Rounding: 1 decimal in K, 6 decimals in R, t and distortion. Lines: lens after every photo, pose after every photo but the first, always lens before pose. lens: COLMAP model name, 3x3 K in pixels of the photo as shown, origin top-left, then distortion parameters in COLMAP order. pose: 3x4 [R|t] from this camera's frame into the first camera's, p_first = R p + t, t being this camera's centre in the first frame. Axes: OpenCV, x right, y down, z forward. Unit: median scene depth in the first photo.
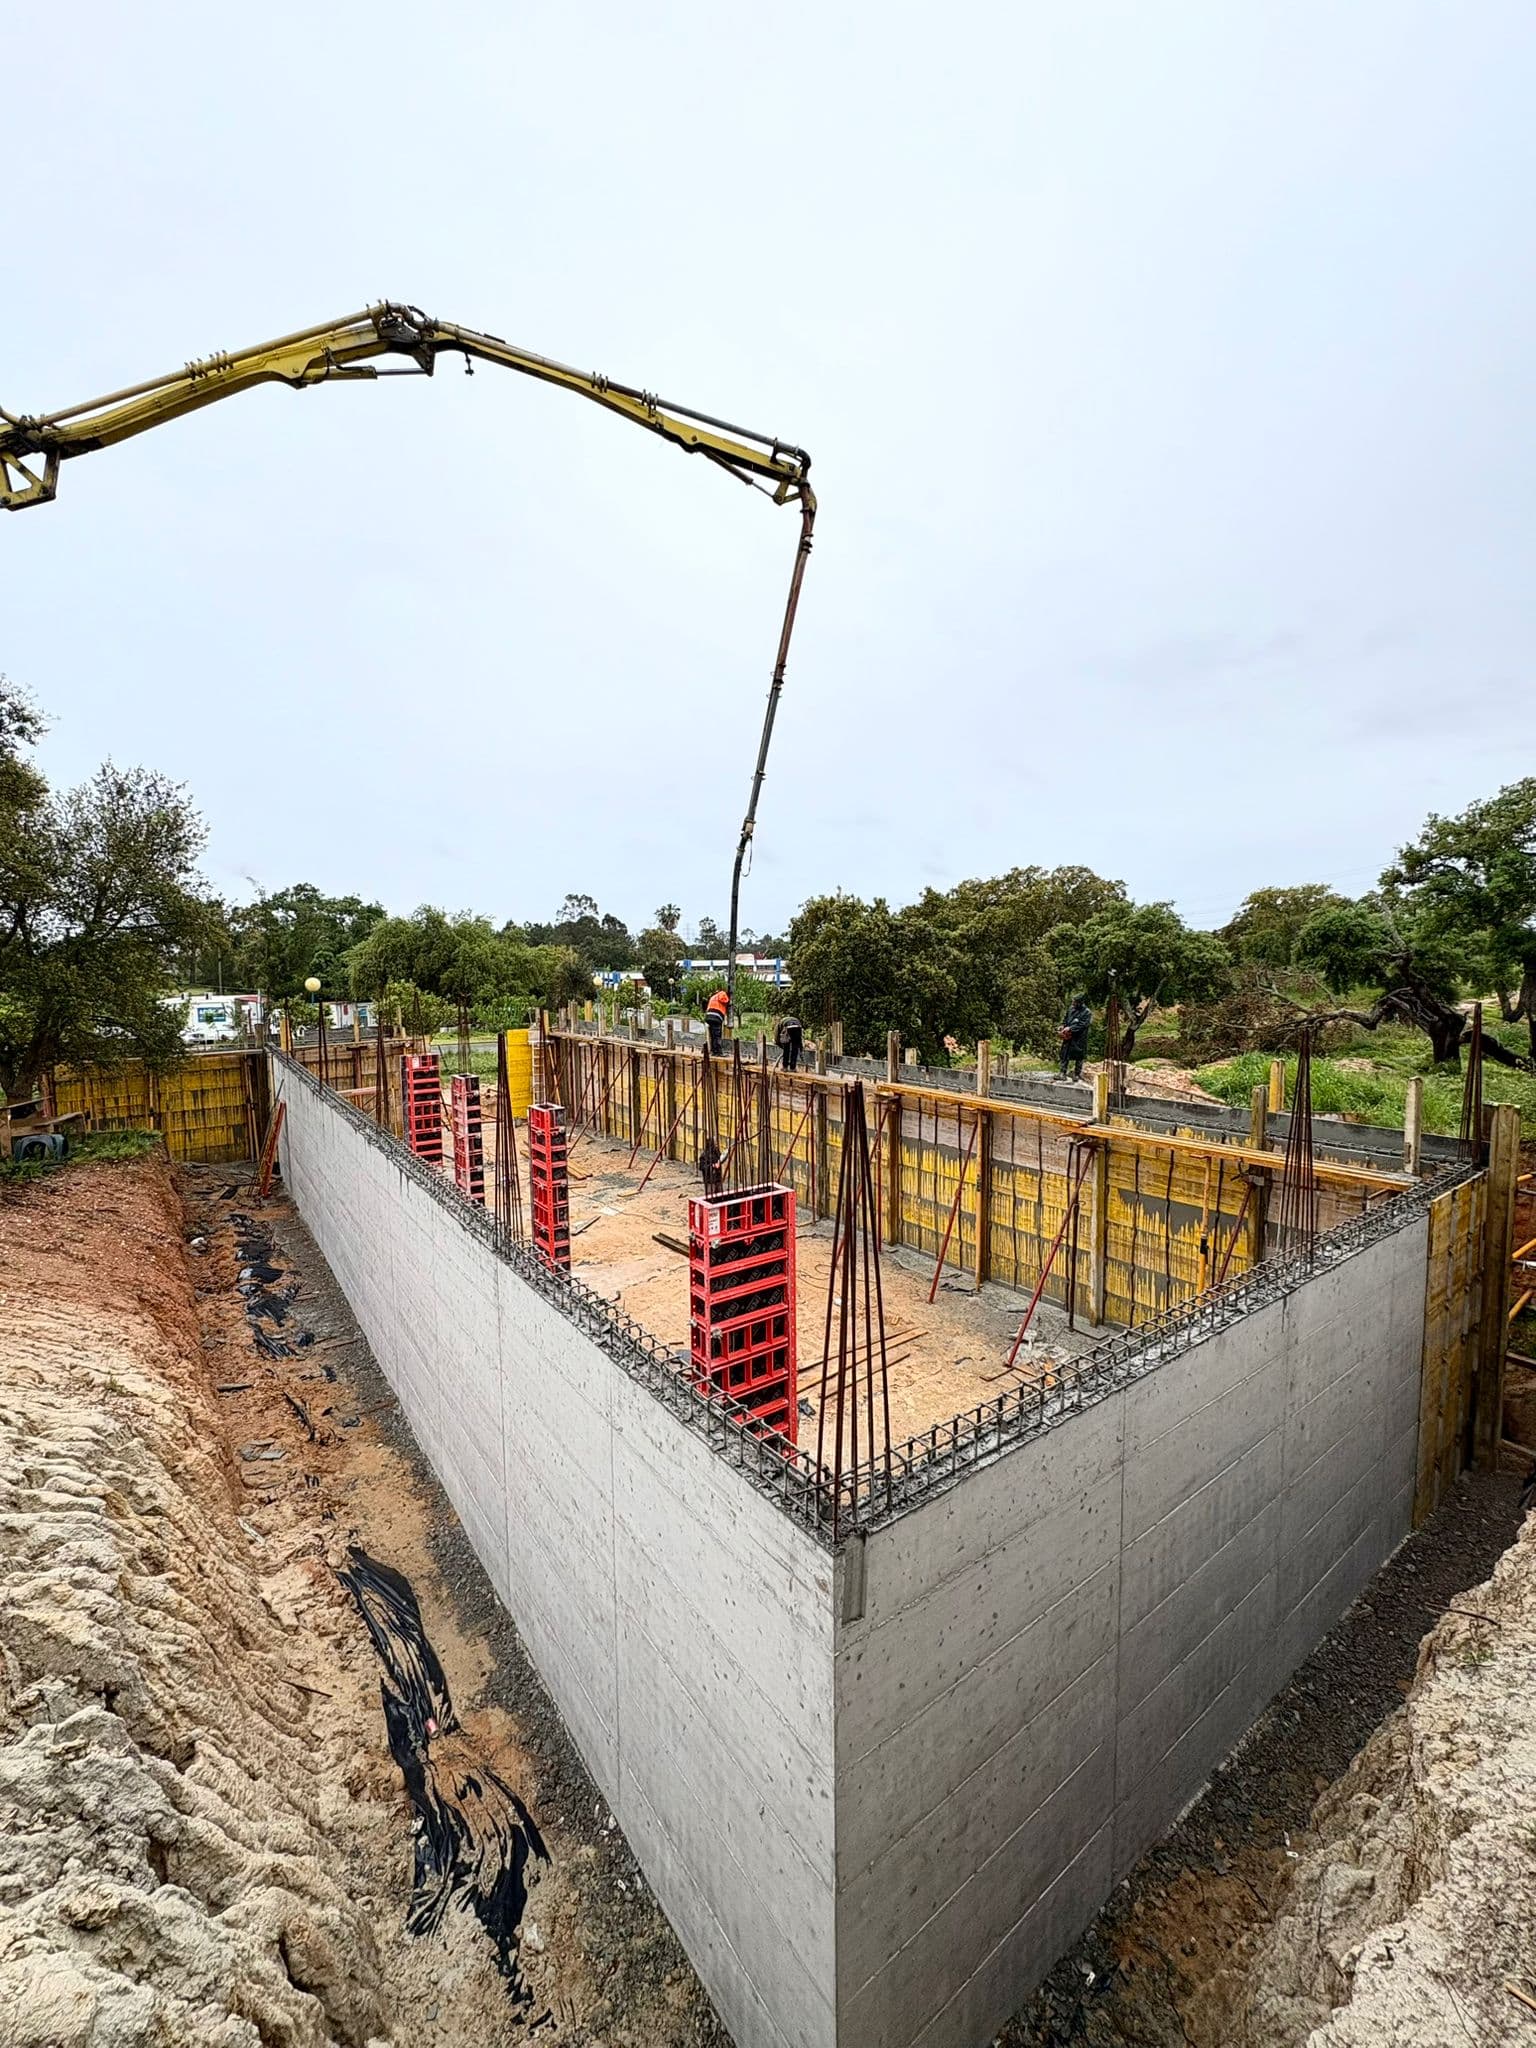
lens RADIAL K [[831.1, 0, 763.3], [0, 831.1, 1034.0], [0, 0, 1]] dist [0.000095, 0.000021]
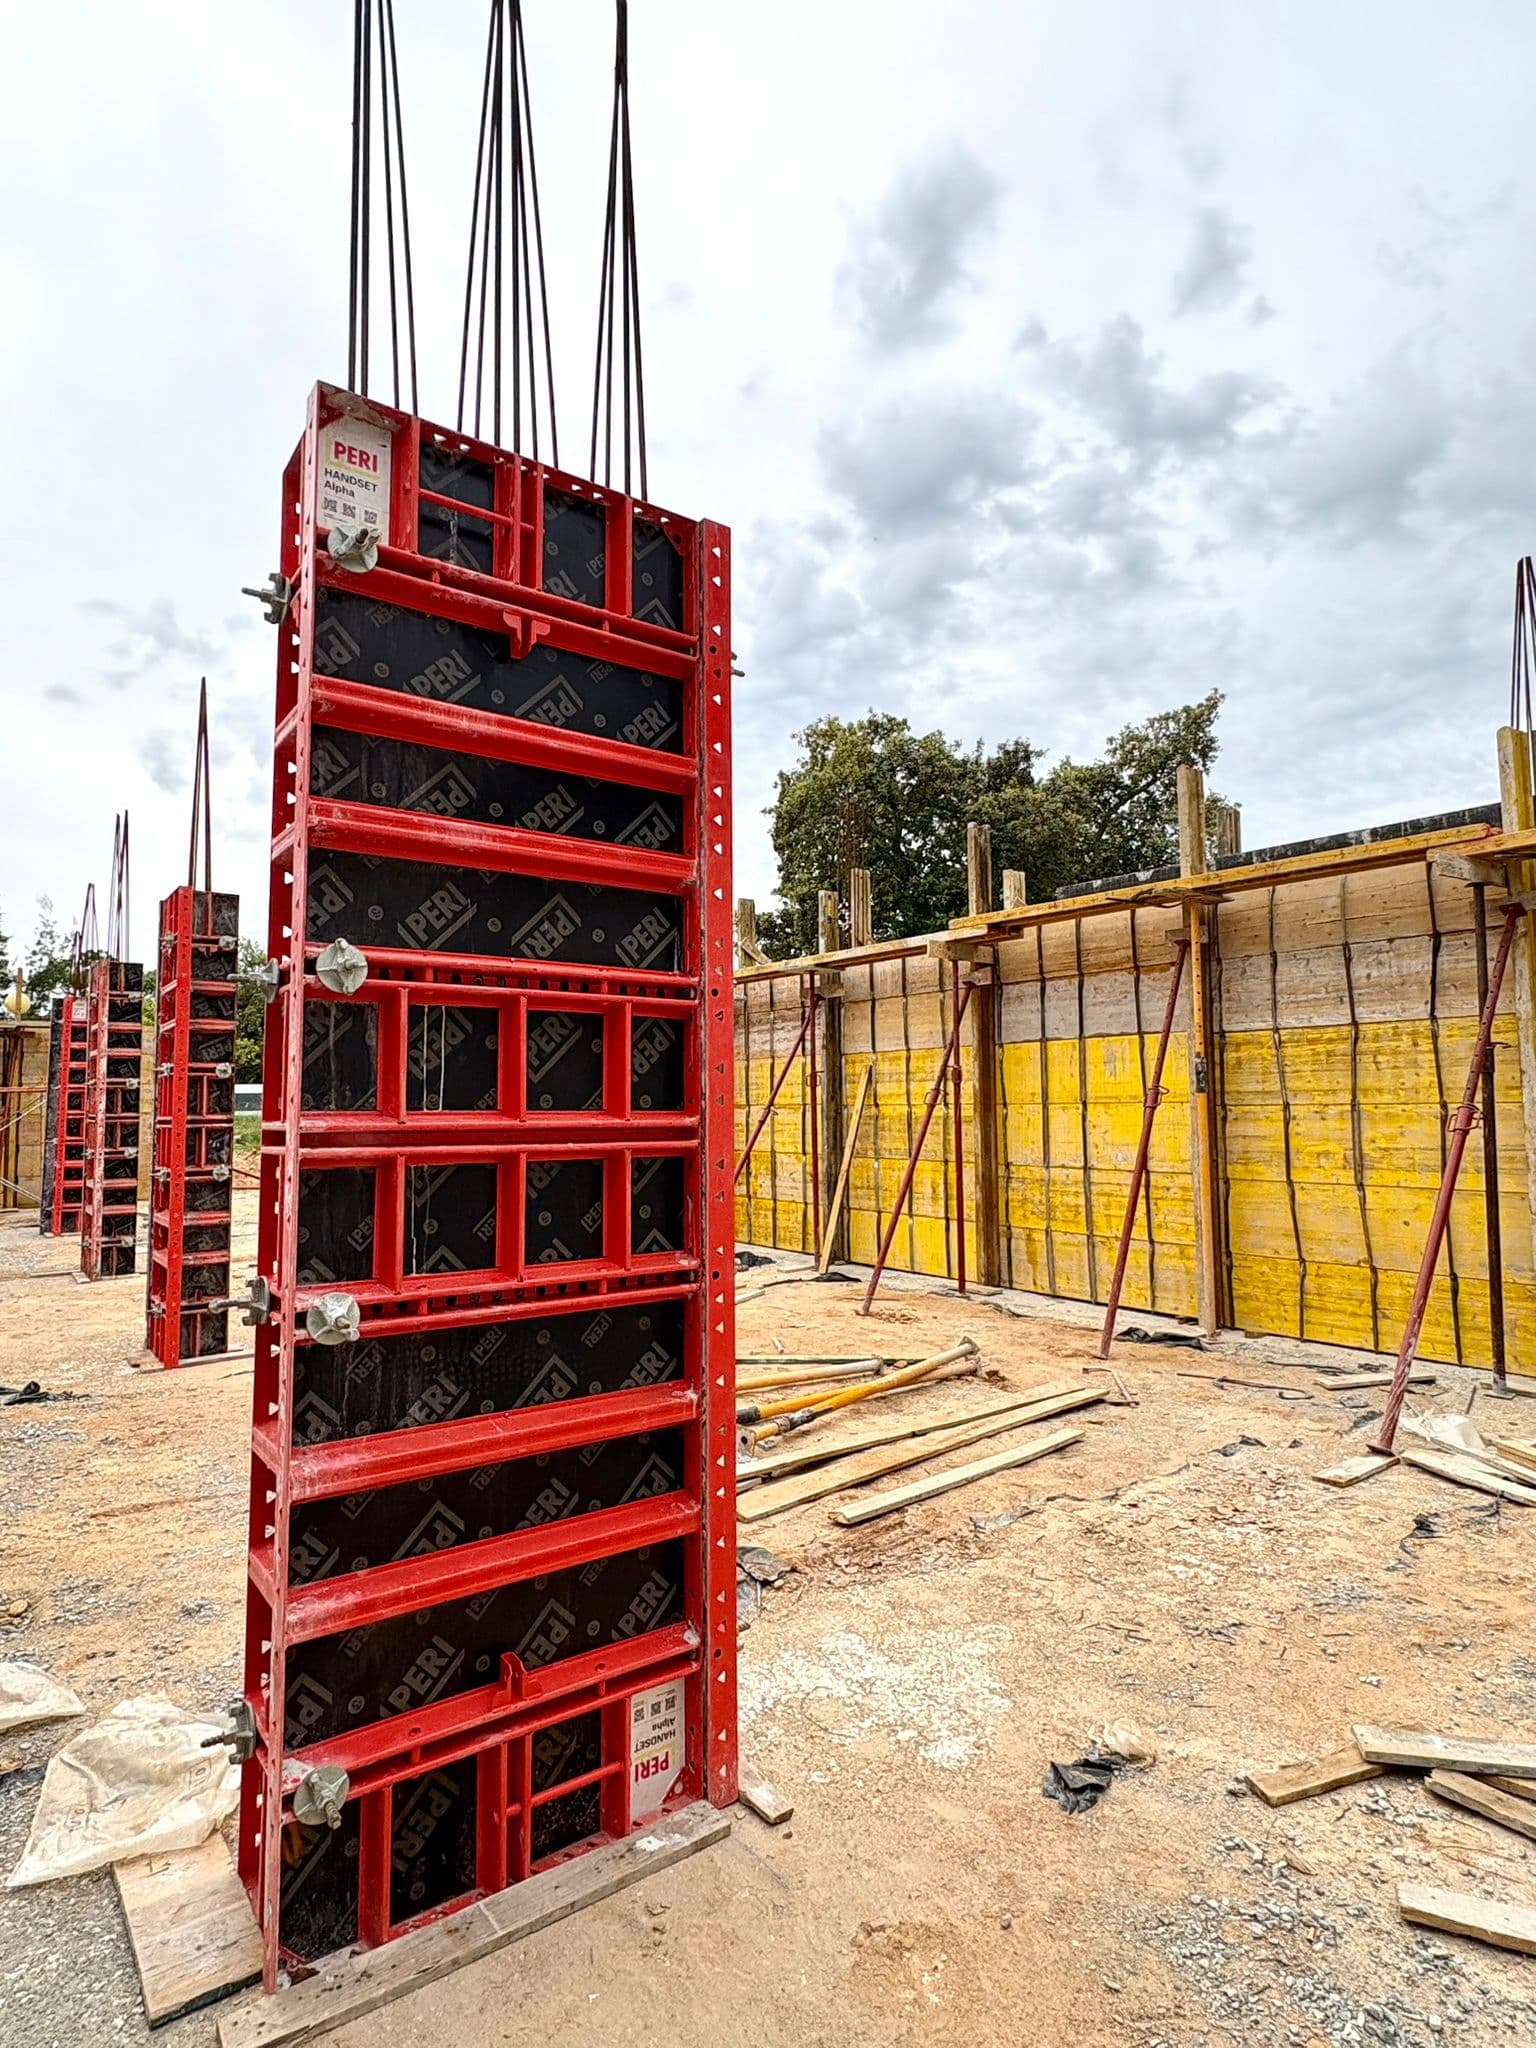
lens RADIAL K [[1110.4, 0, 773.2], [0, 1110.4, 1026.6], [0, 0, 1]] dist [0.002619, 0.000537]
pose [[0.999824, 0.004701, 0.018188, 0.027702], [-0.001594, 0.985915, -0.167242, 0.244584], [-0.018718, 0.167183, 0.985748, 0.422057]]
